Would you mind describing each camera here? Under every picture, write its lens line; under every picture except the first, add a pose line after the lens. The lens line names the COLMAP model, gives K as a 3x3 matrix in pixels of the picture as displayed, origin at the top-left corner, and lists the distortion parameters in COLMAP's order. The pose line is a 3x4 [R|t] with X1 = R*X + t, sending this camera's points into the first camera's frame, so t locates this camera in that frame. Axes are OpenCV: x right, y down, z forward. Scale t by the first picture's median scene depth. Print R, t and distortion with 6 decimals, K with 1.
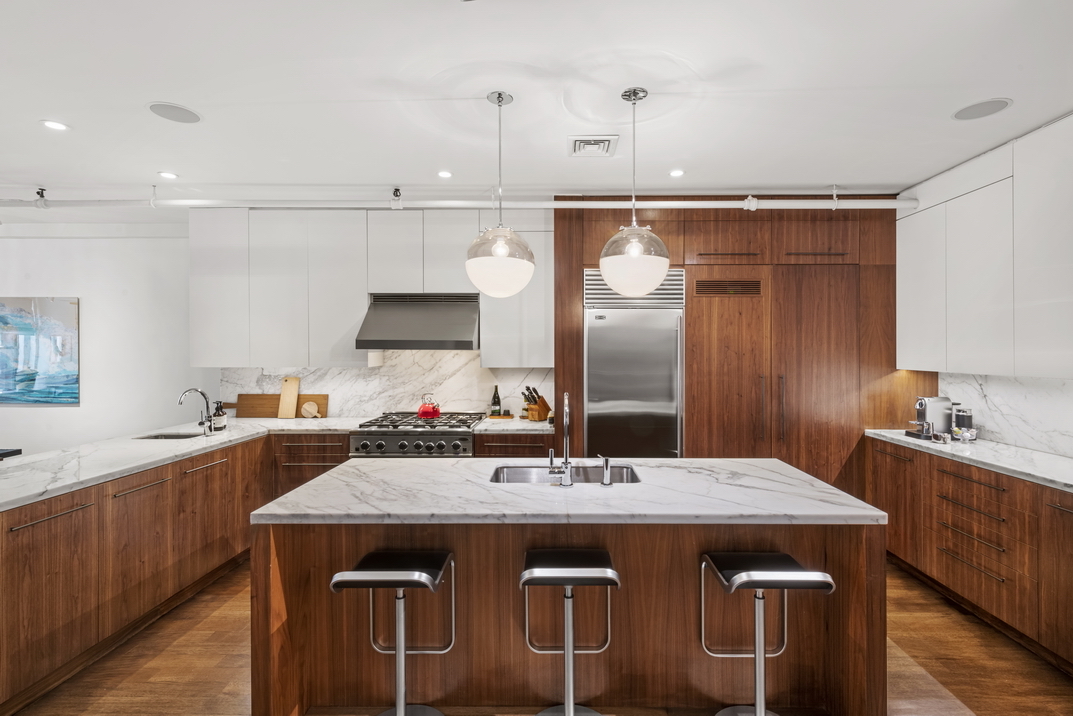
lens RADIAL K [[518.0, 0, 536.5], [0, 518.0, 358.0], [0, 0, 1]] dist [0.019678, 0.000185]
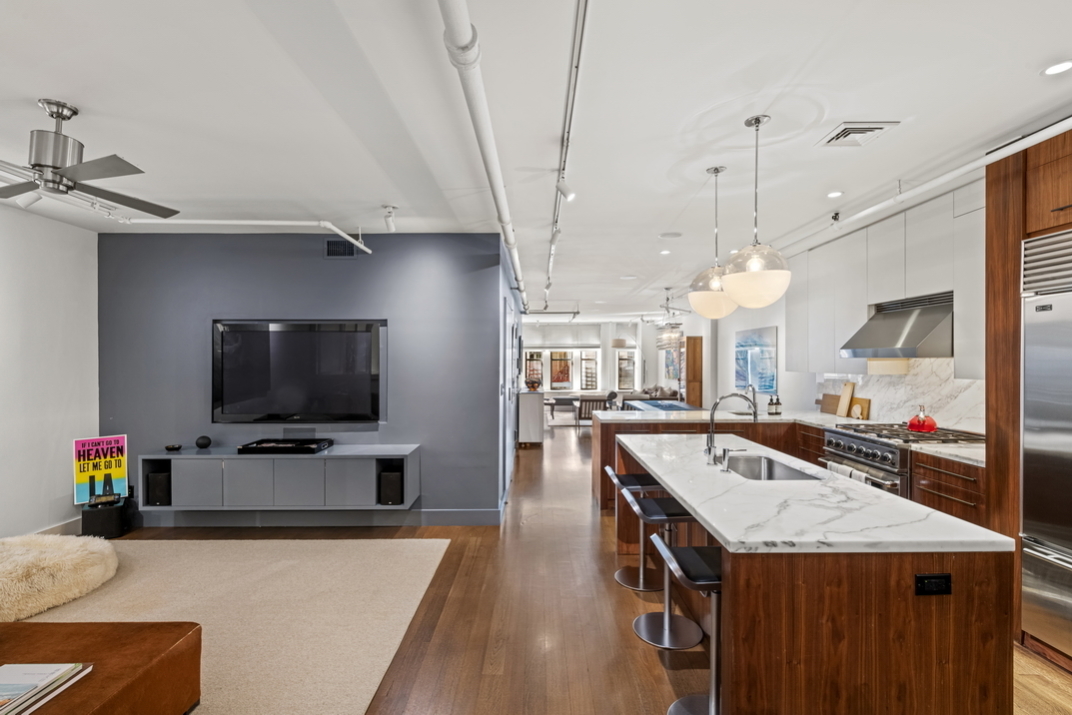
lens RADIAL K [[517.5, 0, 536.0], [0, 517.5, 357.5], [0, 0, 1]] dist [0.019678, 0.000185]
pose [[-0.004360, -0.006151, -0.999972, 0.796263], [-0.016405, 0.999847, -0.006079, 0.000717], [0.999856, 0.016378, -0.004461, 0.345116]]
